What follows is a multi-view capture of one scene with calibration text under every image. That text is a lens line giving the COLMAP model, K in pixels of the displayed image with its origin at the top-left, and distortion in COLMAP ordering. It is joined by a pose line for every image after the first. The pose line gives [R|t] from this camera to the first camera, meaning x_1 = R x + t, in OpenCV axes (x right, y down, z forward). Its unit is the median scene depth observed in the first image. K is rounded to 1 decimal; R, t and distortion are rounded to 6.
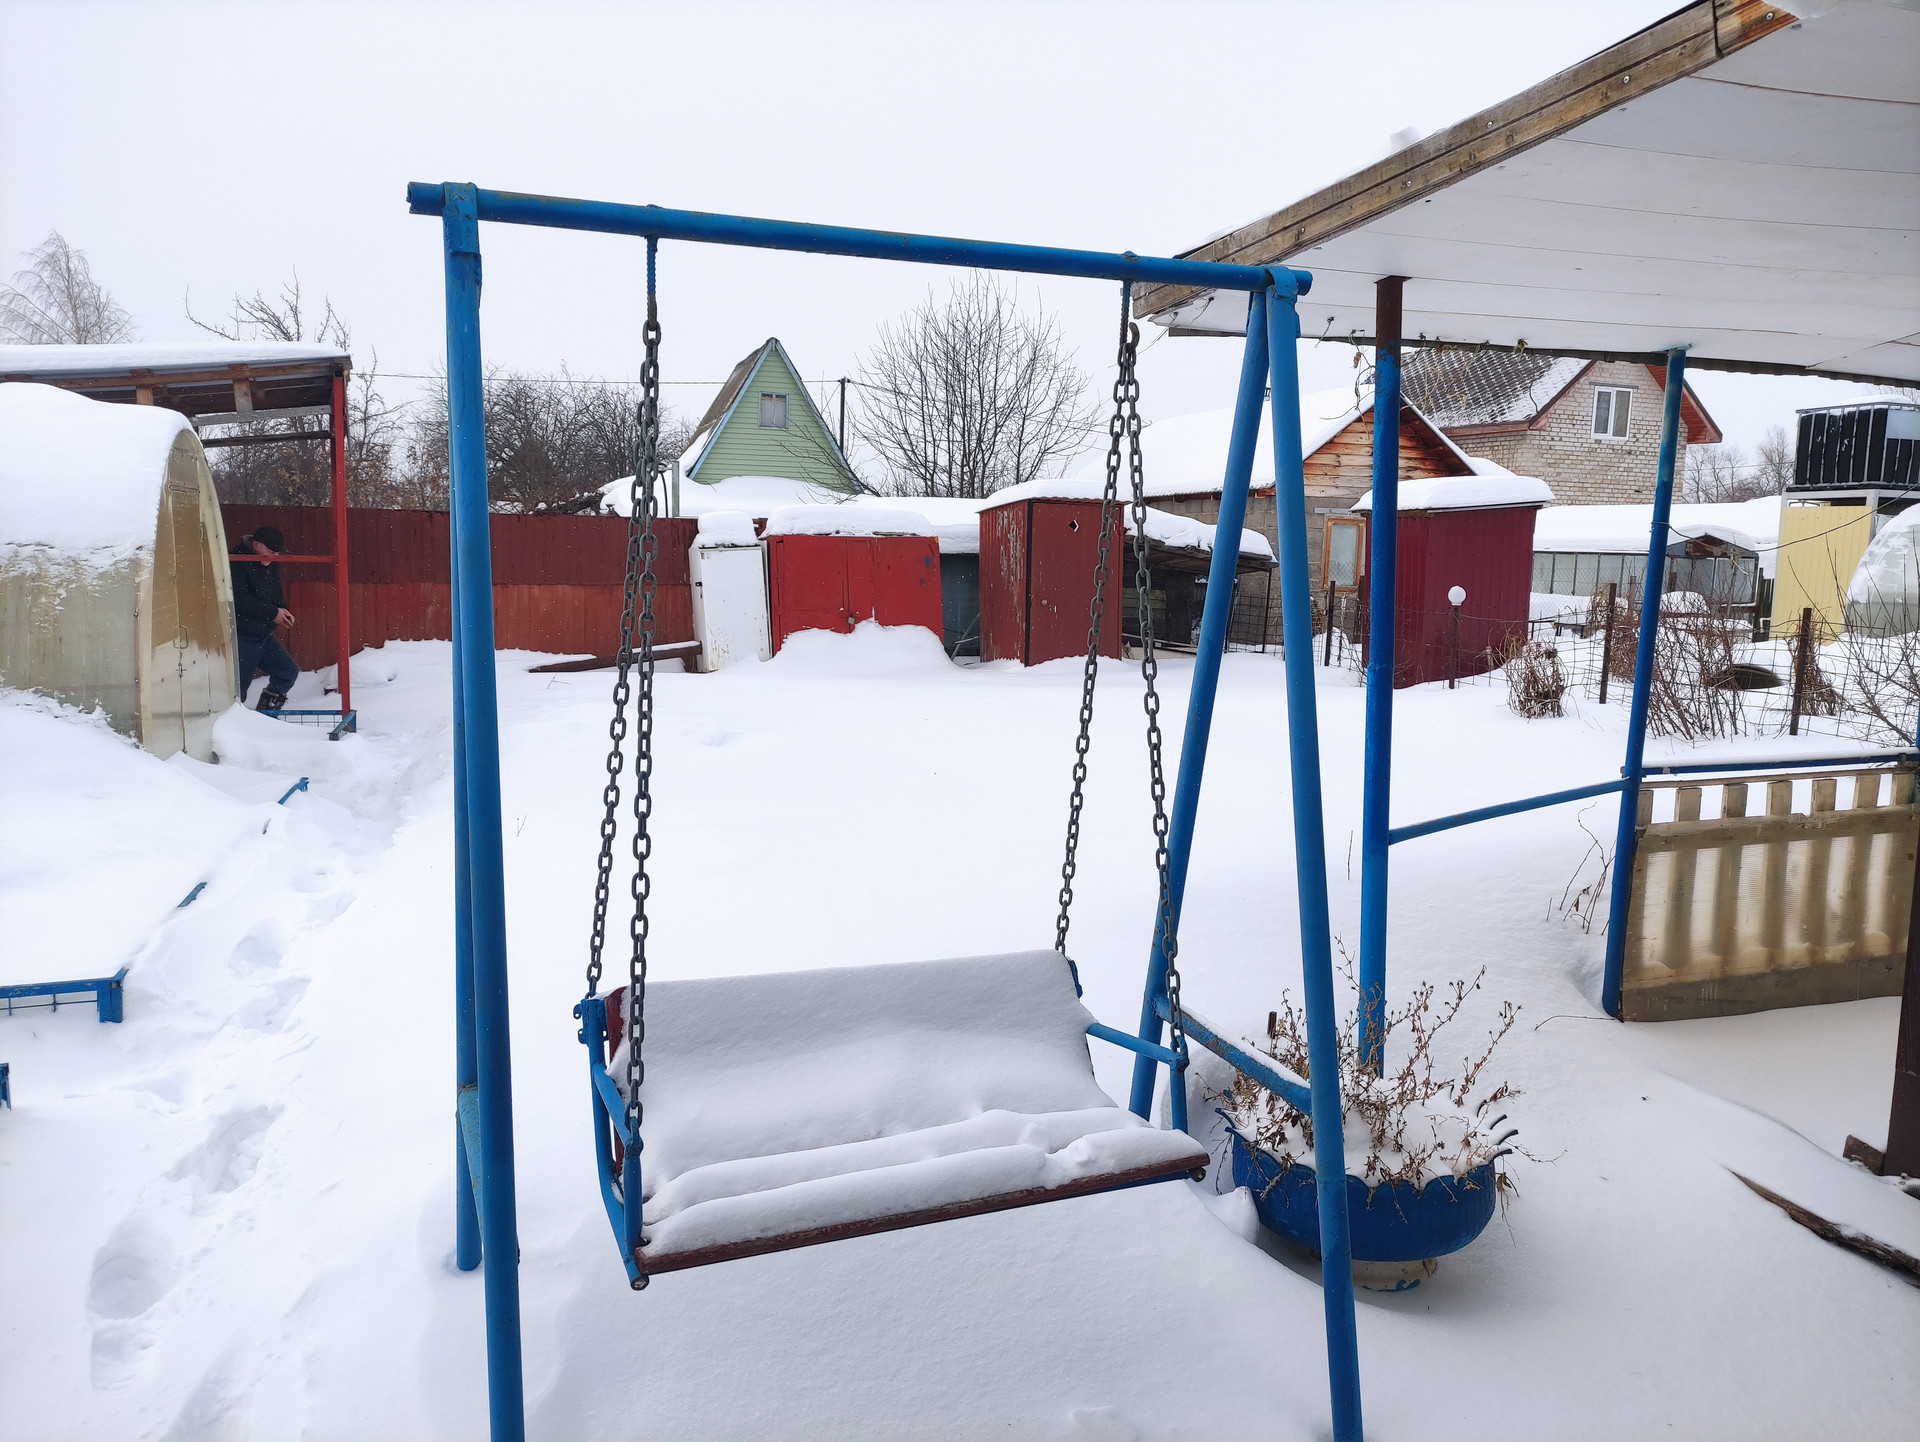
lens RADIAL K [[1395.7, 0, 961.1], [0, 1395.7, 721.3], [0, 0, 1]] dist [0.073054, -0.078713]
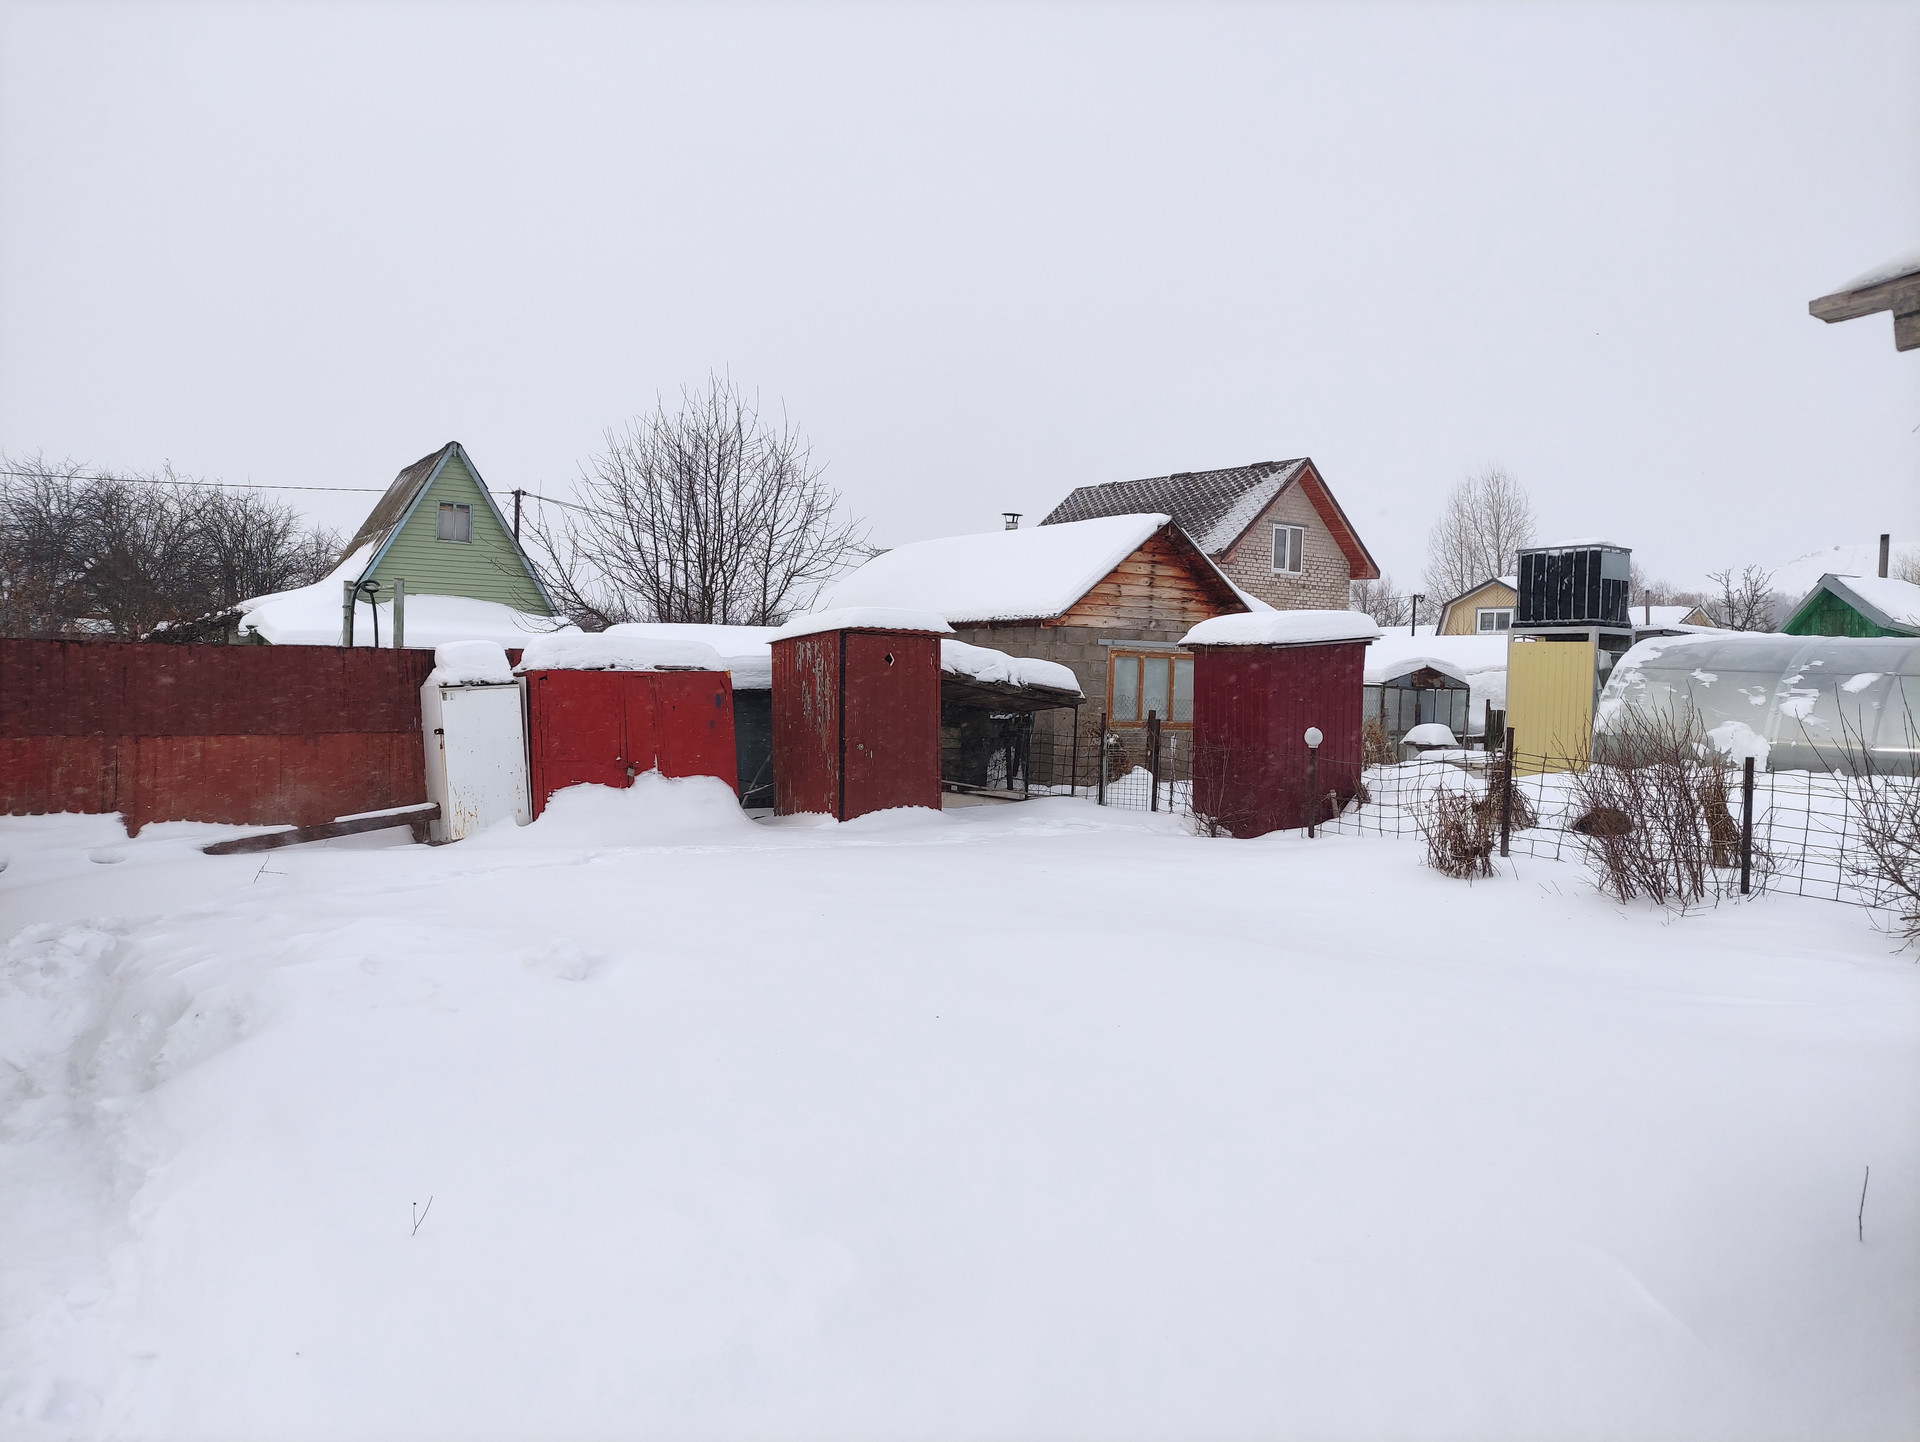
lens RADIAL K [[1395.7, 0, 961.1], [0, 1395.7, 721.3], [0, 0, 1]] dist [0.073054, -0.078713]
pose [[0.968362, -0.008356, 0.249410, -0.083036], [0.029603, 0.996229, -0.081558, -0.024856], [-0.247787, 0.086361, 0.964958, 0.129145]]
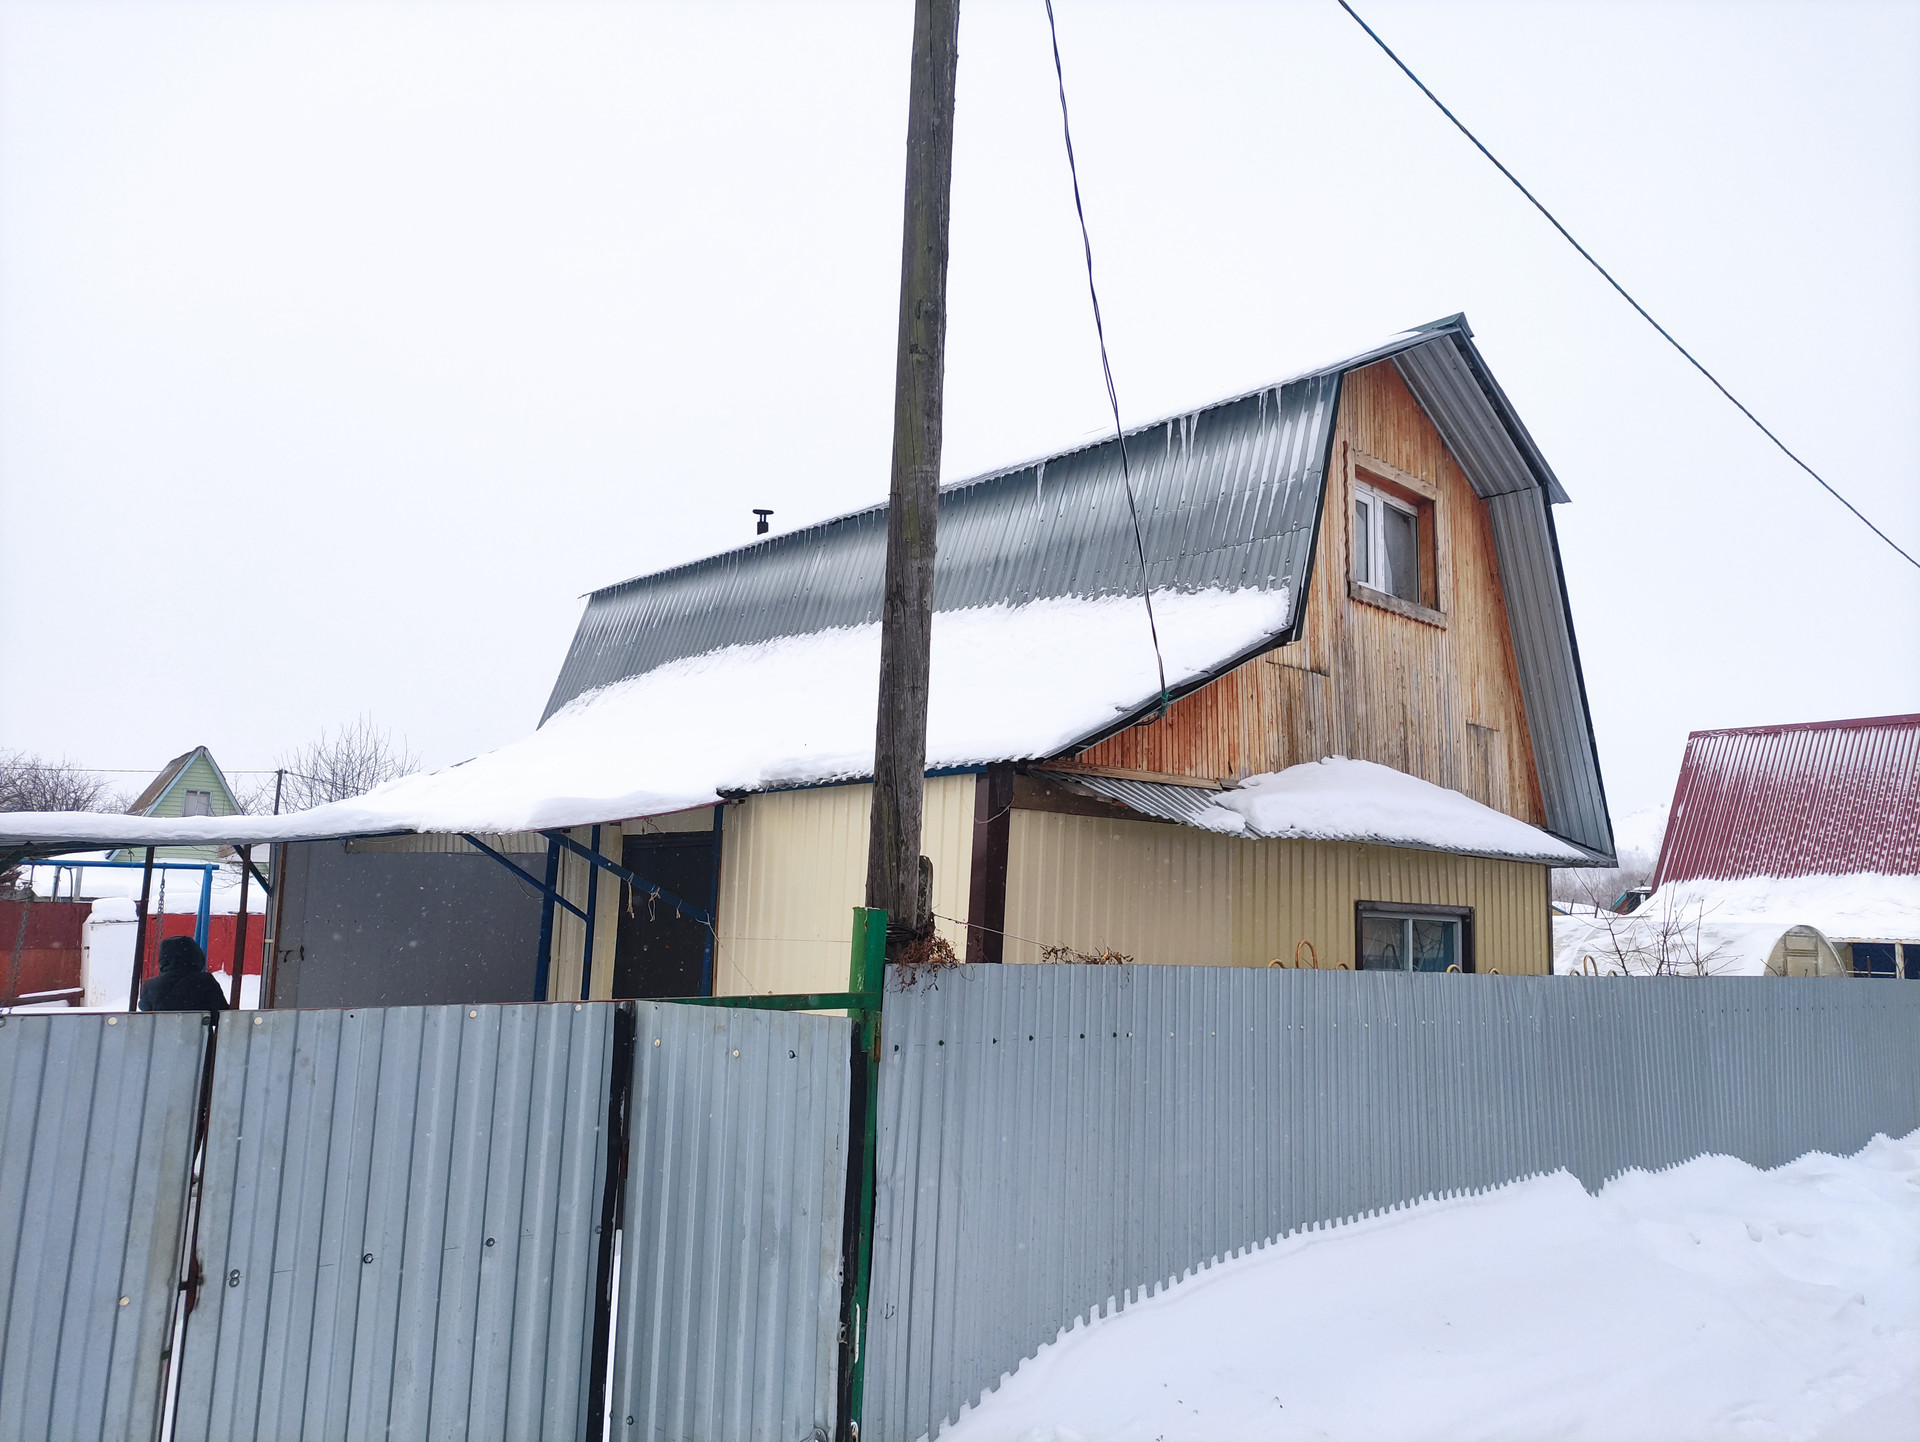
lens RADIAL K [[1395.7, 0, 961.1], [0, 1395.7, 721.3], [0, 0, 1]] dist [0.073054, -0.078713]
pose [[0.943890, 0.049523, 0.326525, 0.148906], [0.036131, 0.967274, -0.251148, 0.065371], [-0.328277, 0.248854, 0.911211, -0.590896]]
